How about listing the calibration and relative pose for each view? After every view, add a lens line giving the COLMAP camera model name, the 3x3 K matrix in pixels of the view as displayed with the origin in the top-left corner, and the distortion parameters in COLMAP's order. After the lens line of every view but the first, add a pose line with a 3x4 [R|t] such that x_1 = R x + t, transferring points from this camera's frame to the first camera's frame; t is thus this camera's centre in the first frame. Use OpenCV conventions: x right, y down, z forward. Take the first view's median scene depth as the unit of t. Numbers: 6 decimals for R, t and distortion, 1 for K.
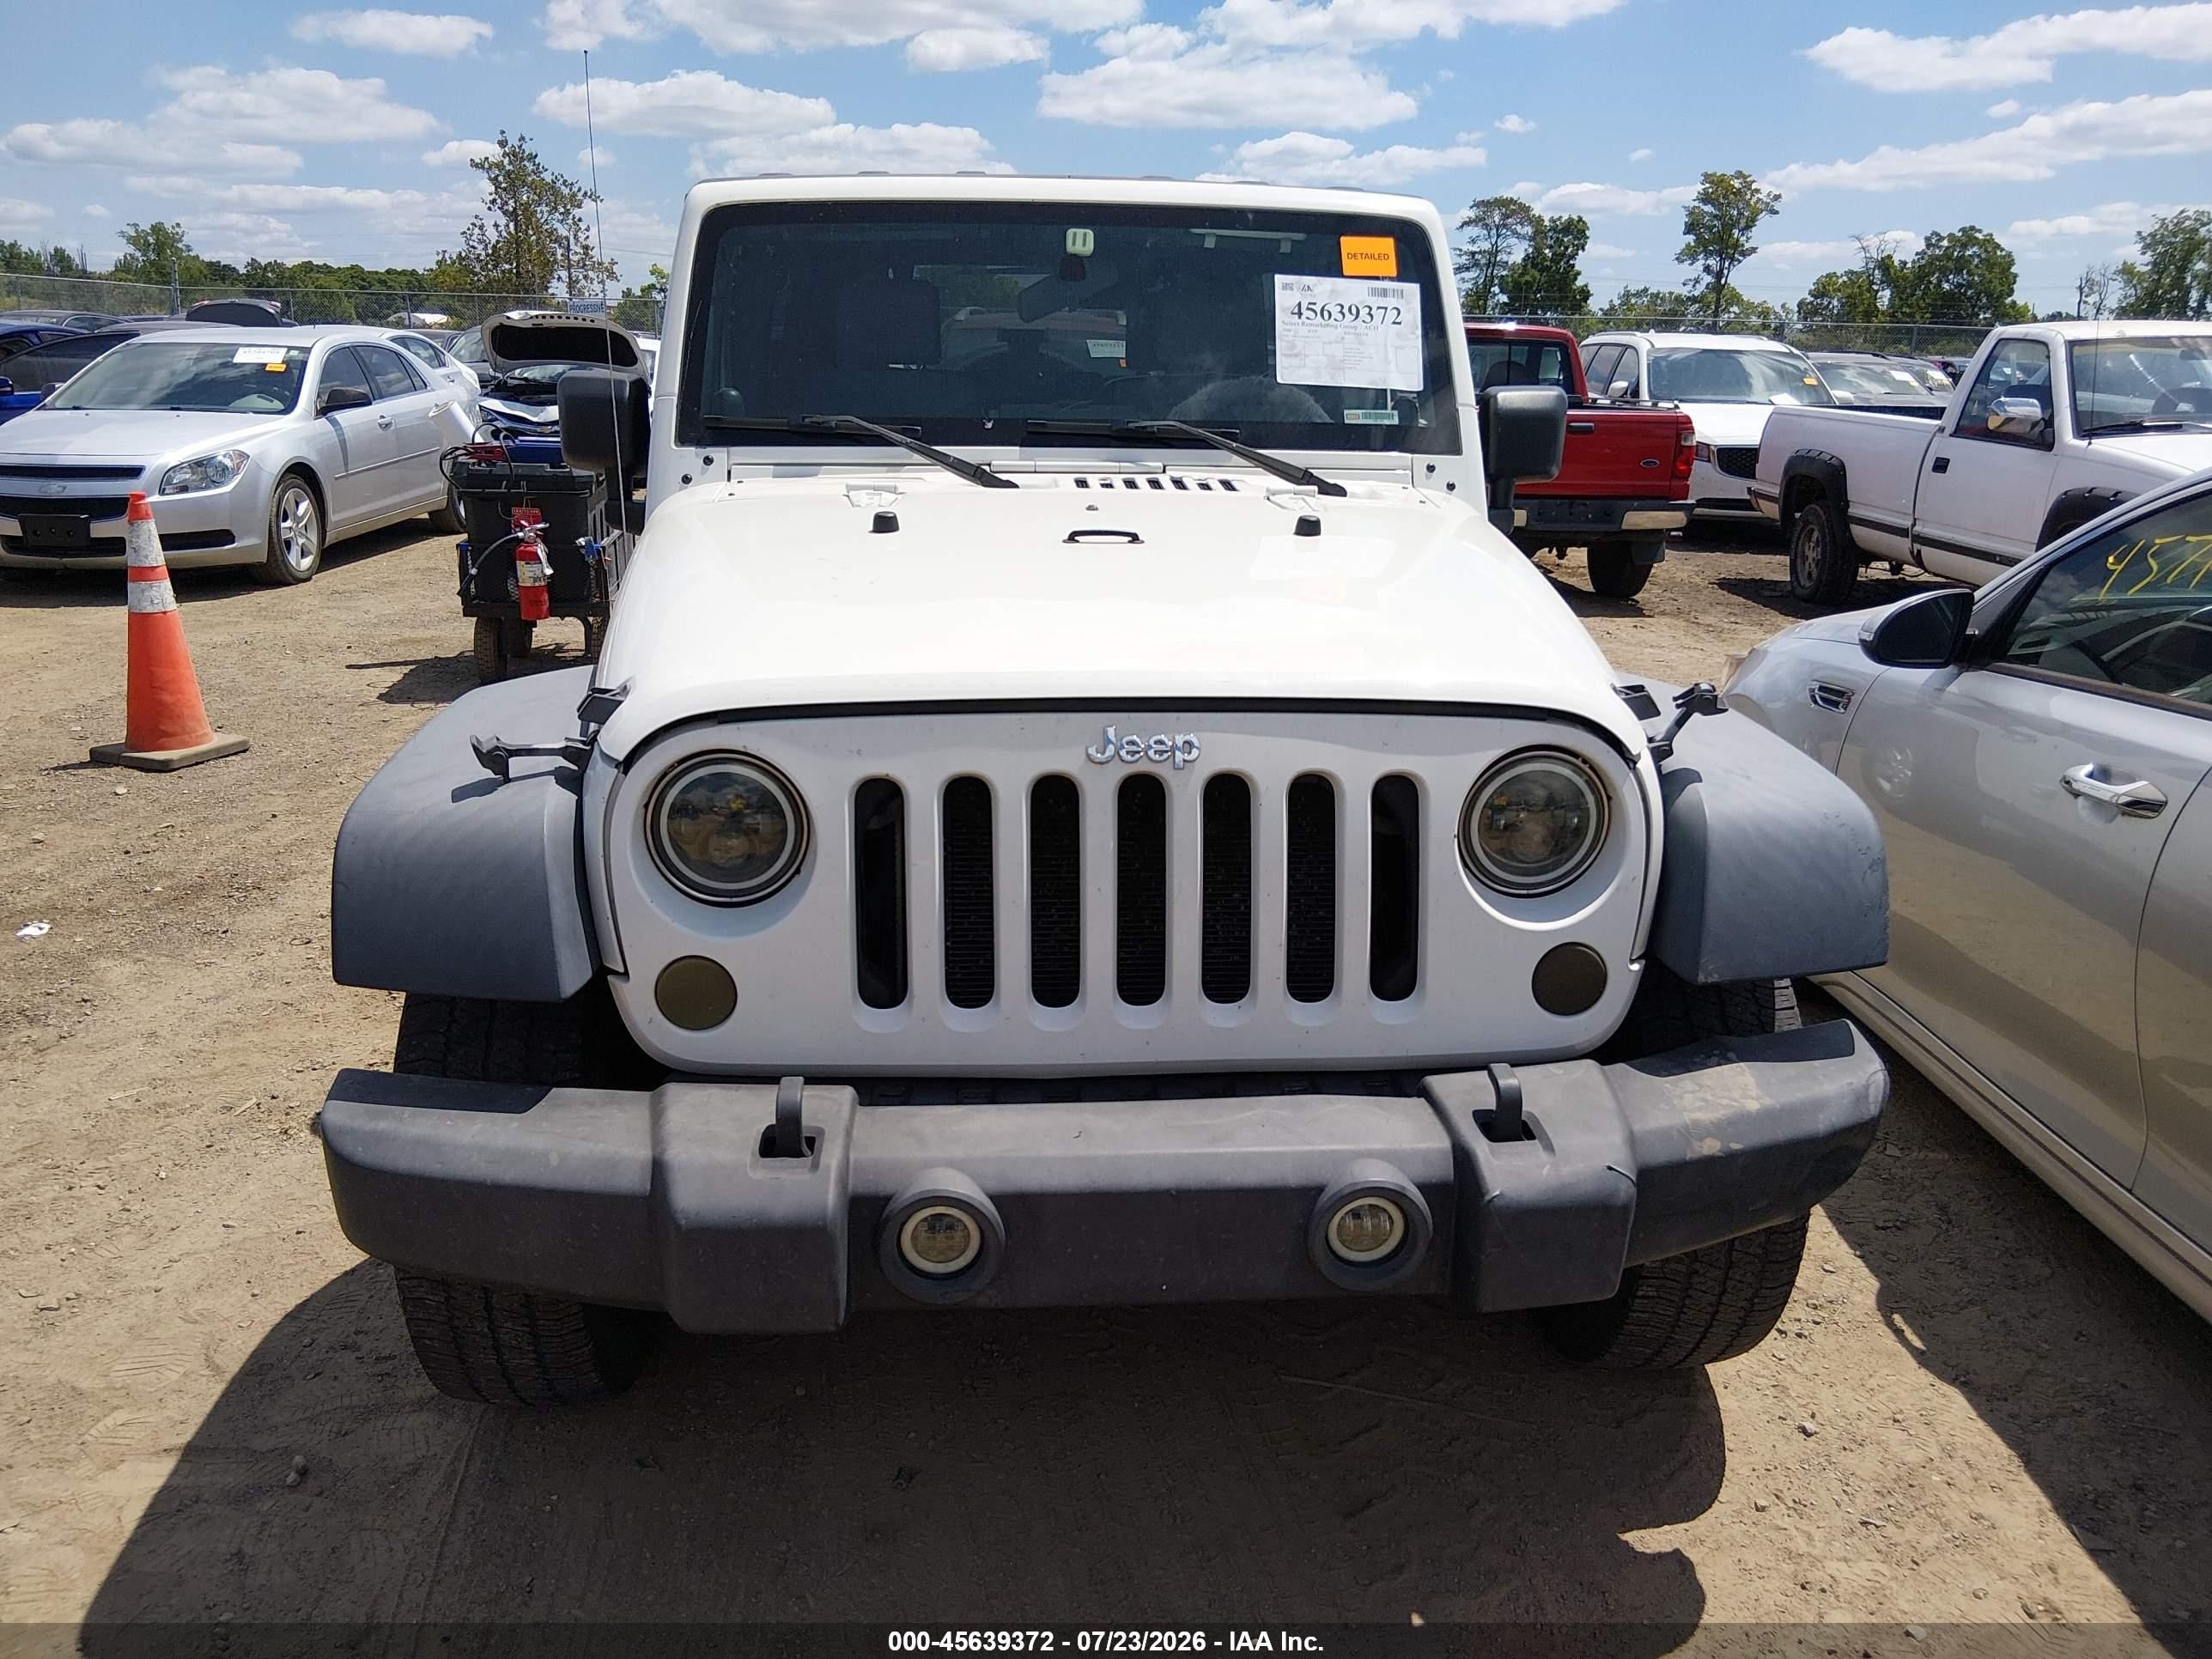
lens RADIAL K [[1677.4, 0, 1101.0], [0, 1677.4, 833.0], [0, 0, 1]] dist [0.094728, -0.155064]
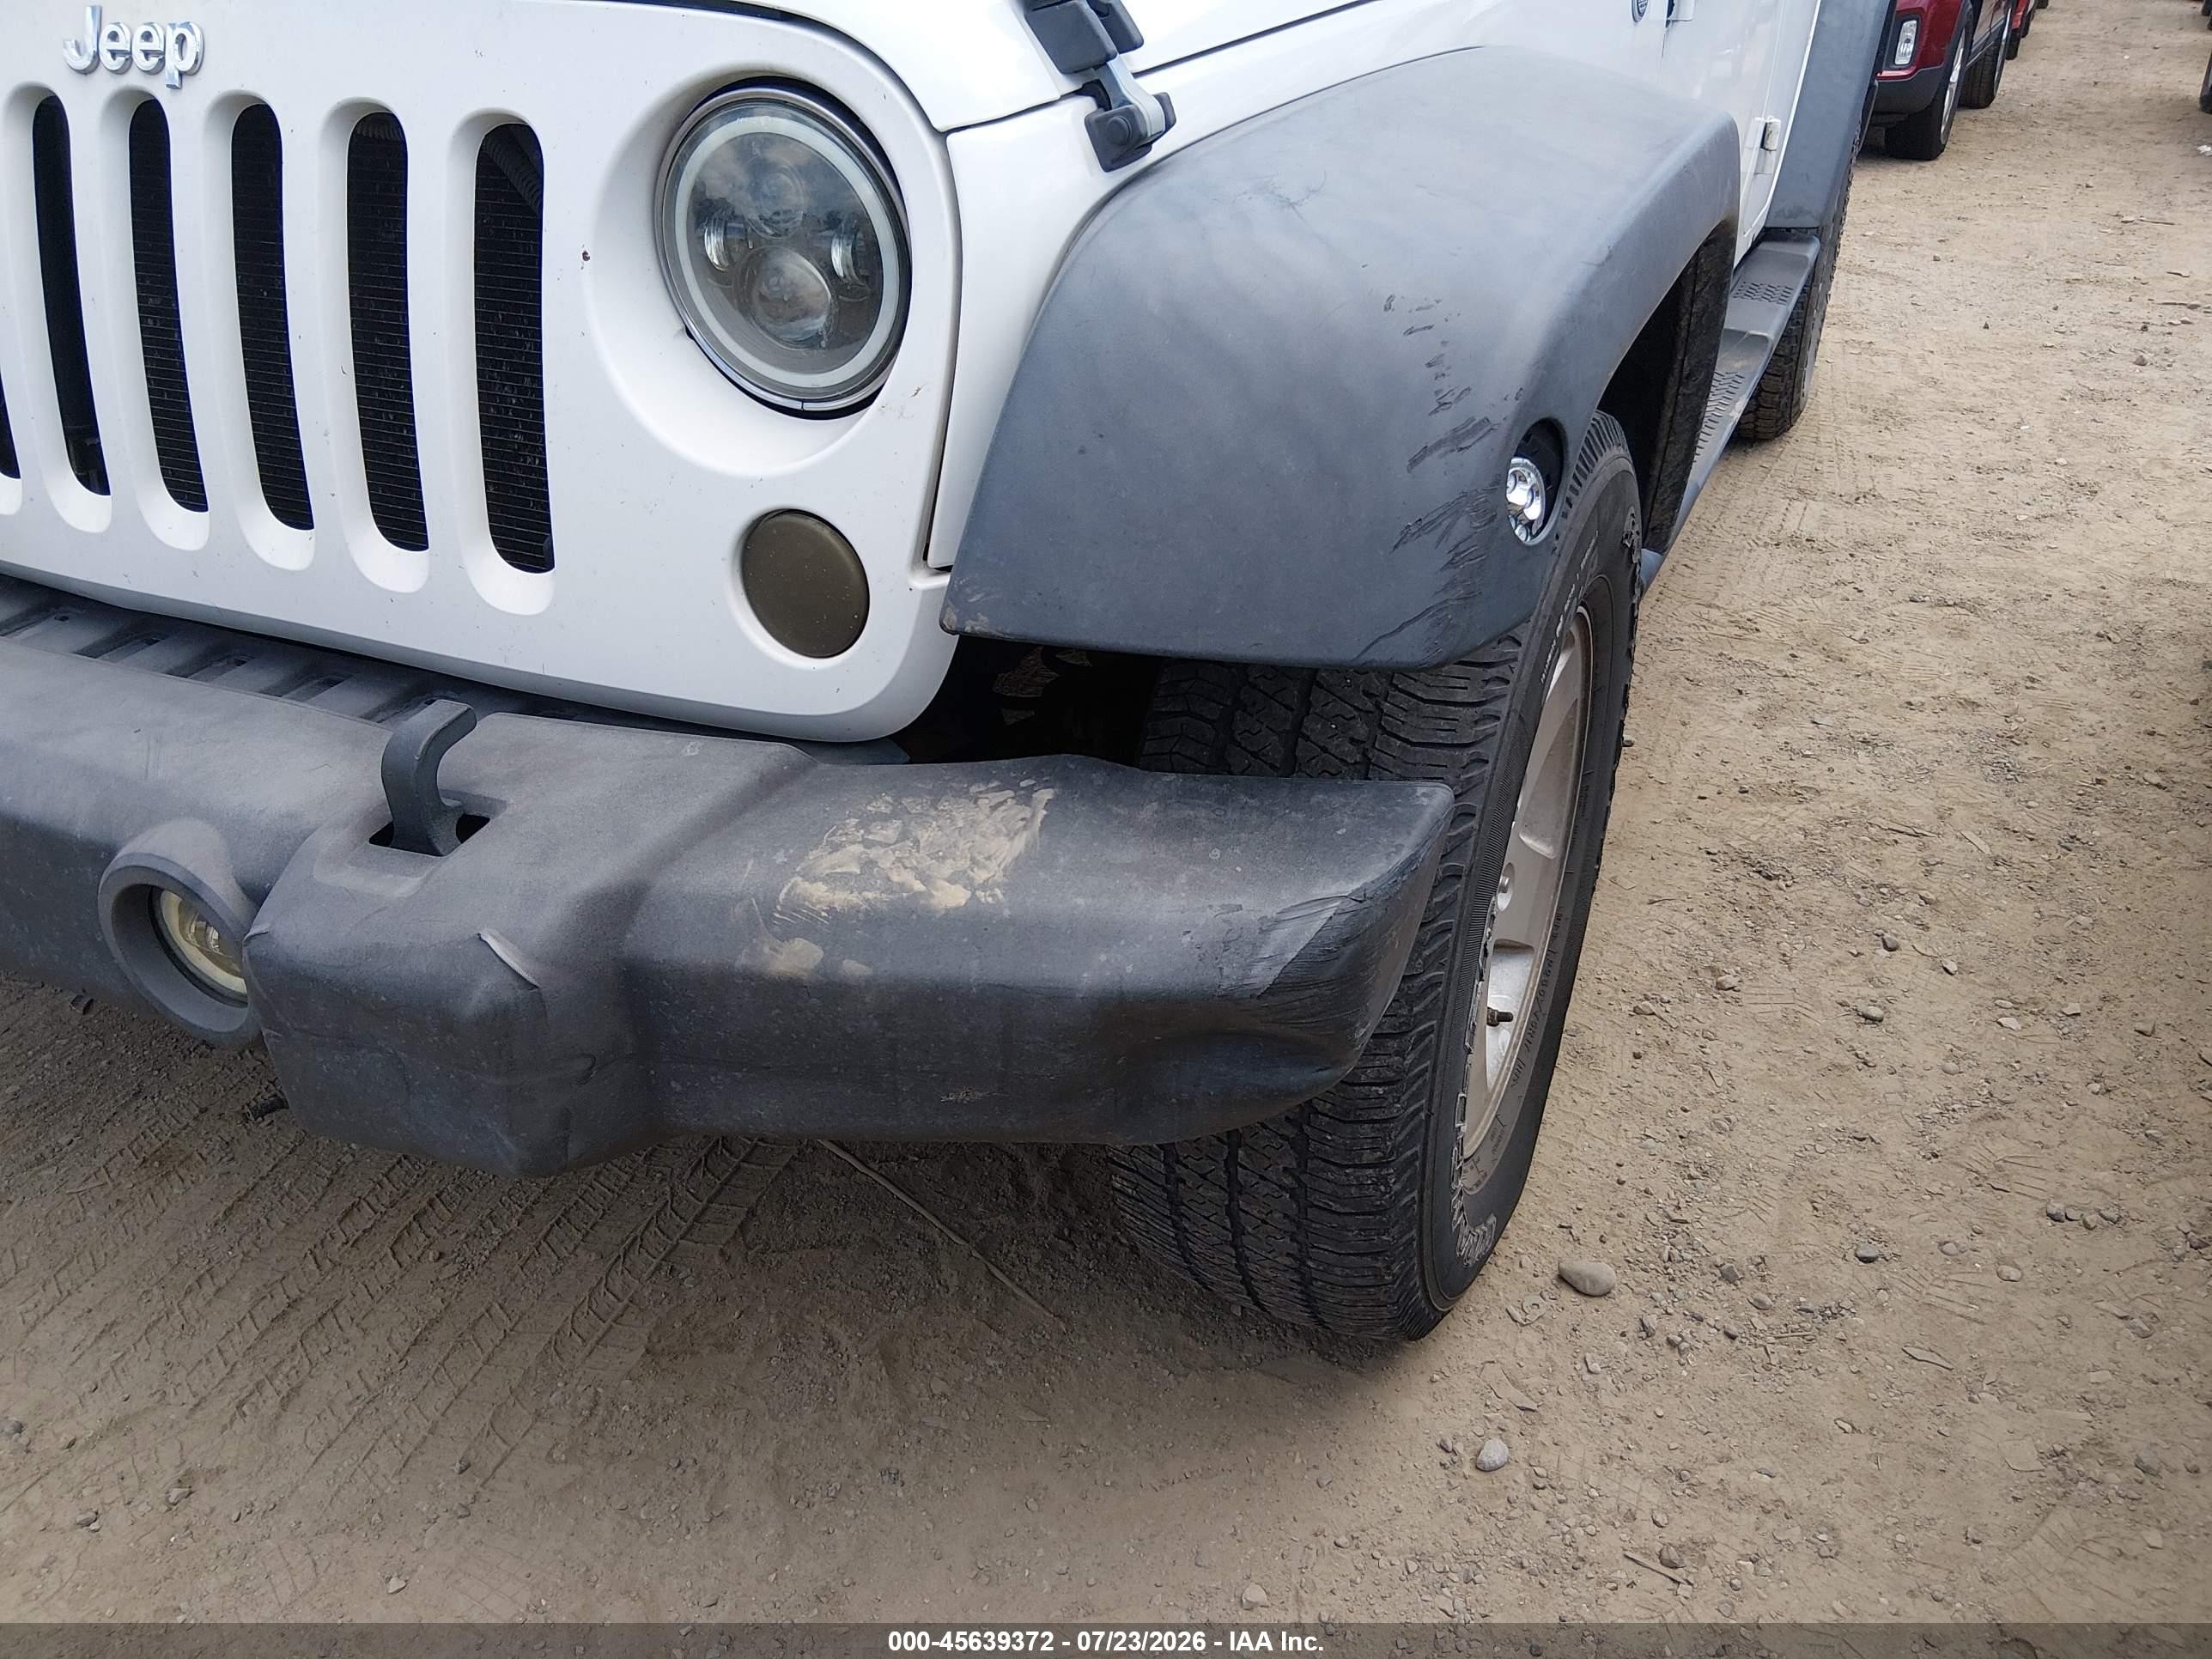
lens RADIAL K [[1677.4, 0, 1101.0], [0, 1677.4, 833.0], [0, 0, 1]] dist [0.094728, -0.155064]
pose [[0.873070, 0.218025, -0.436135, 0.385431], [-0.121753, 0.963609, 0.237981, 0.017360], [0.472149, -0.154673, 0.867843, 0.386269]]
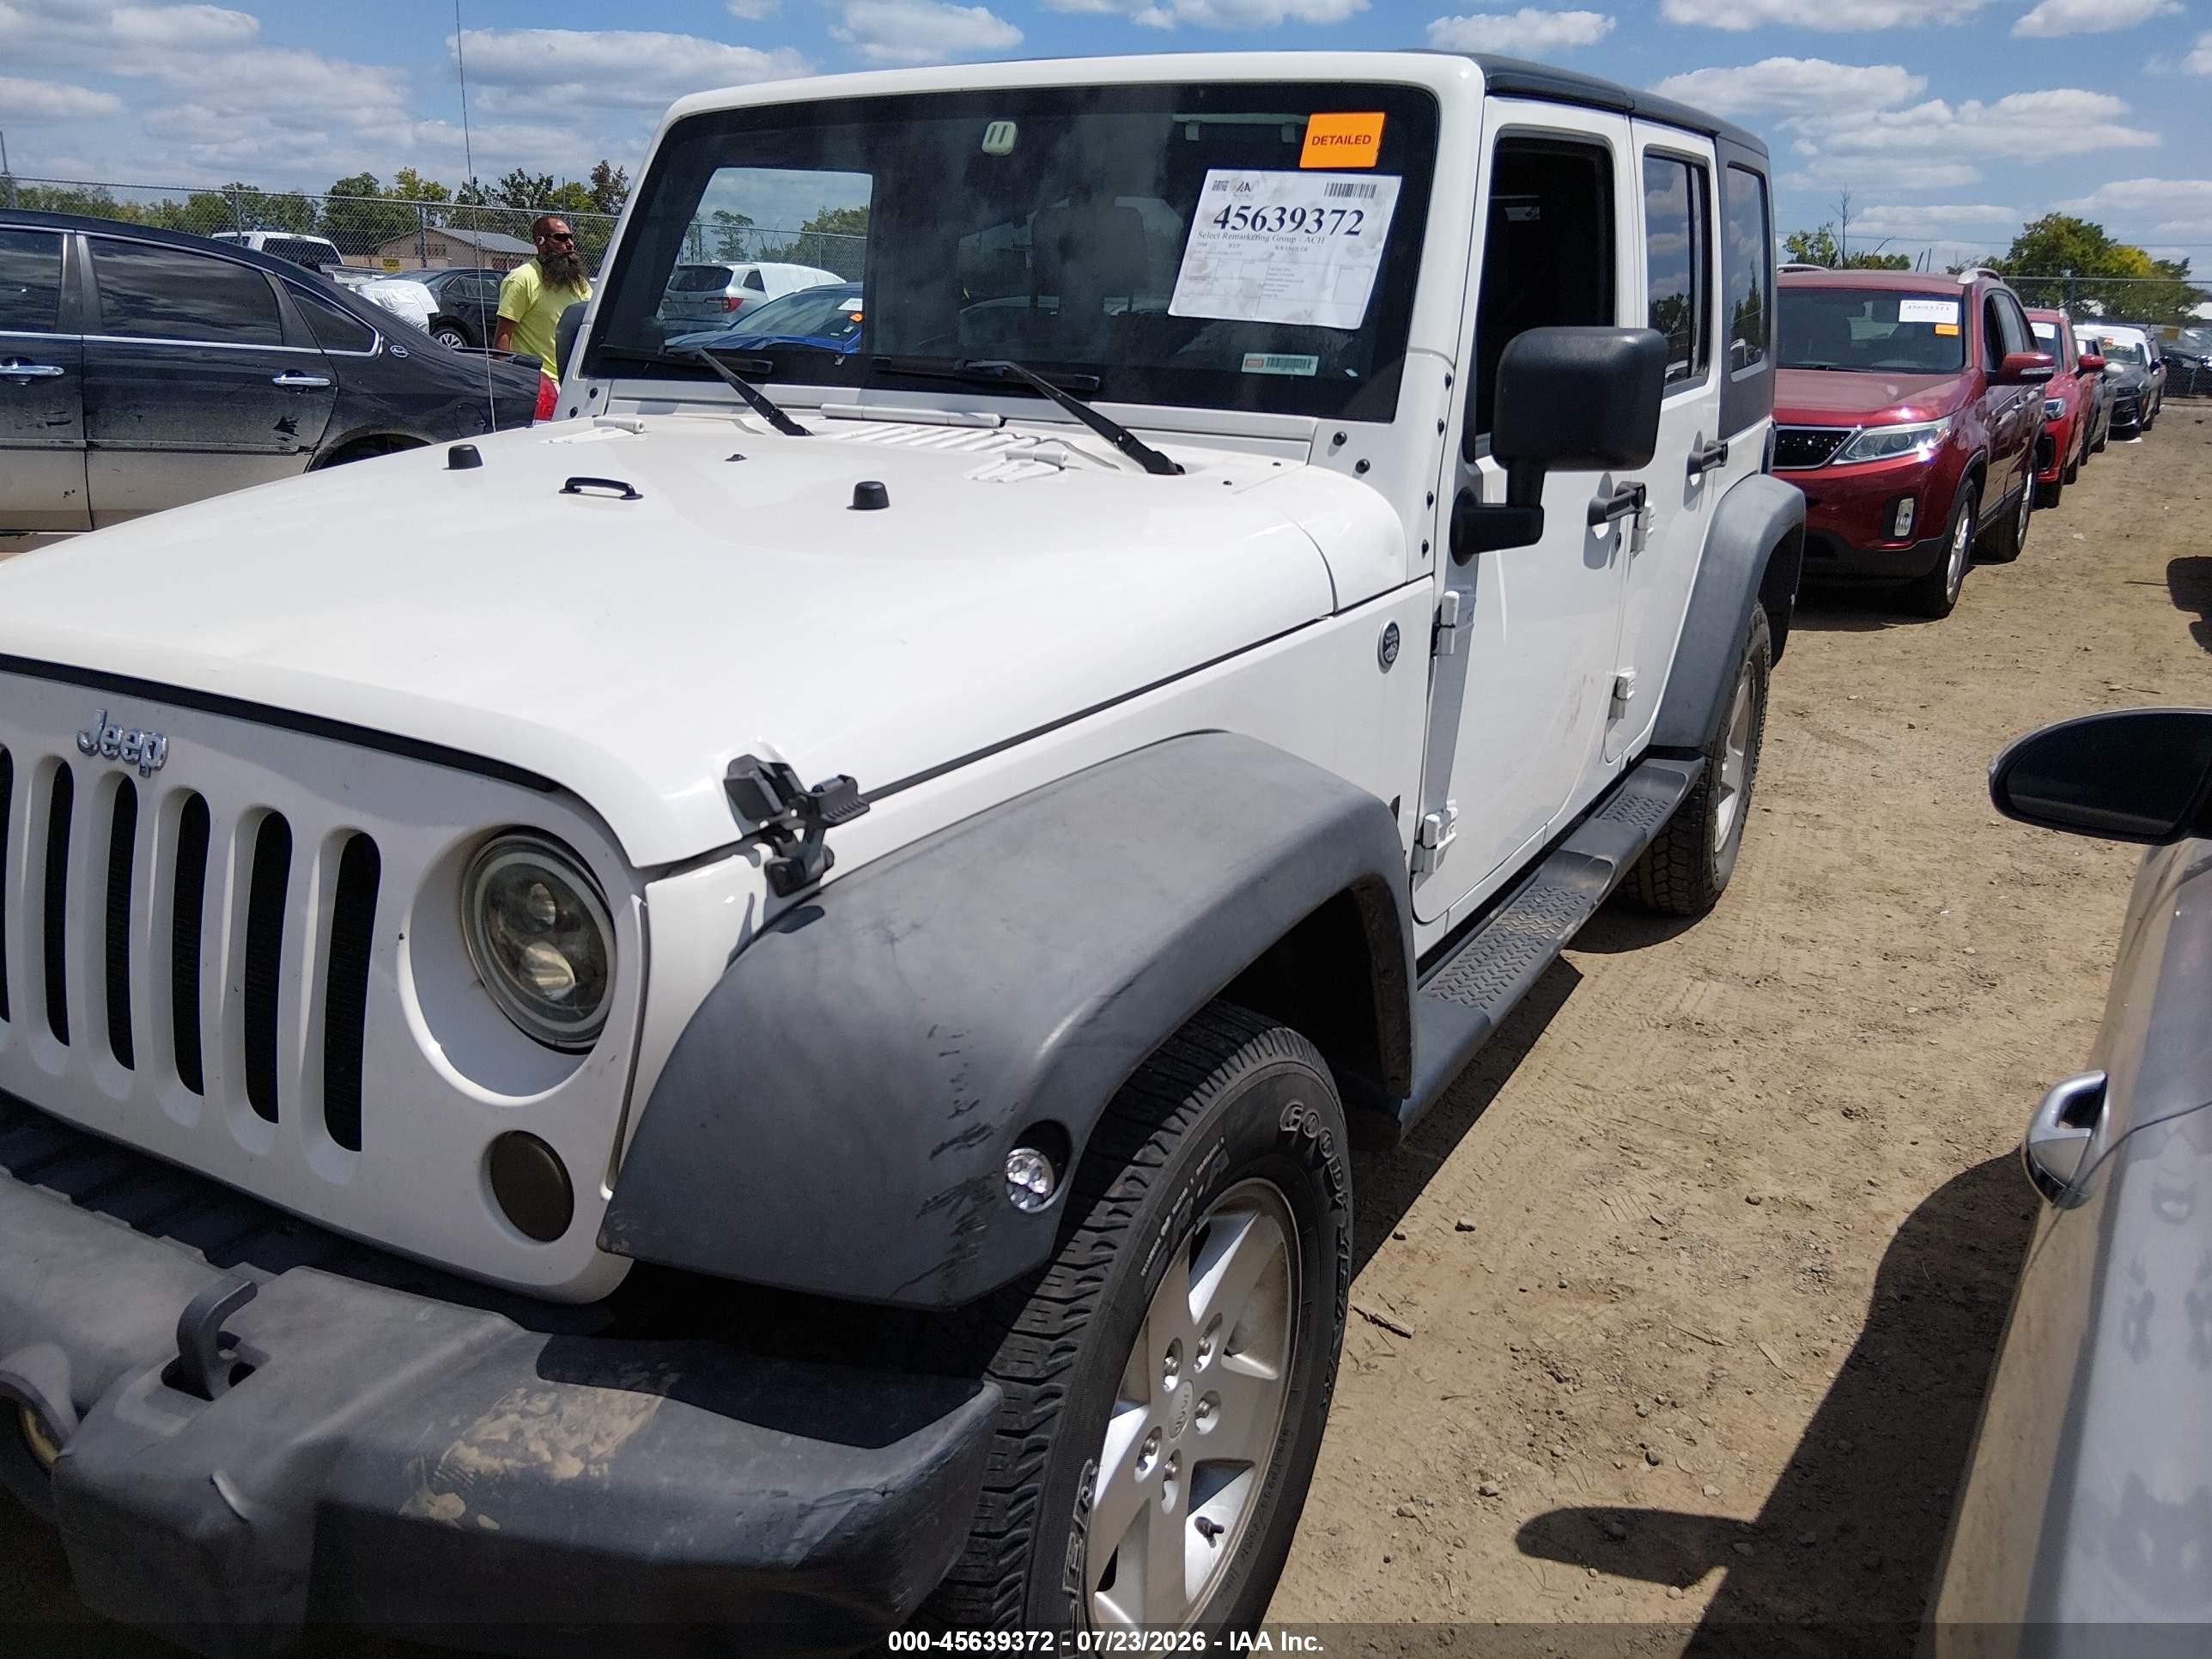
lens RADIAL K [[1674.9, 0, 1120.3], [0, 1674.9, 826.8], [0, 0, 1]] dist [0.098978, -0.174697]
pose [[0.831235, 0.165957, -0.530572, 0.516037], [-0.162558, 0.985248, 0.053498, -0.079683], [0.531623, 0.041779, 0.845950, 0.364582]]
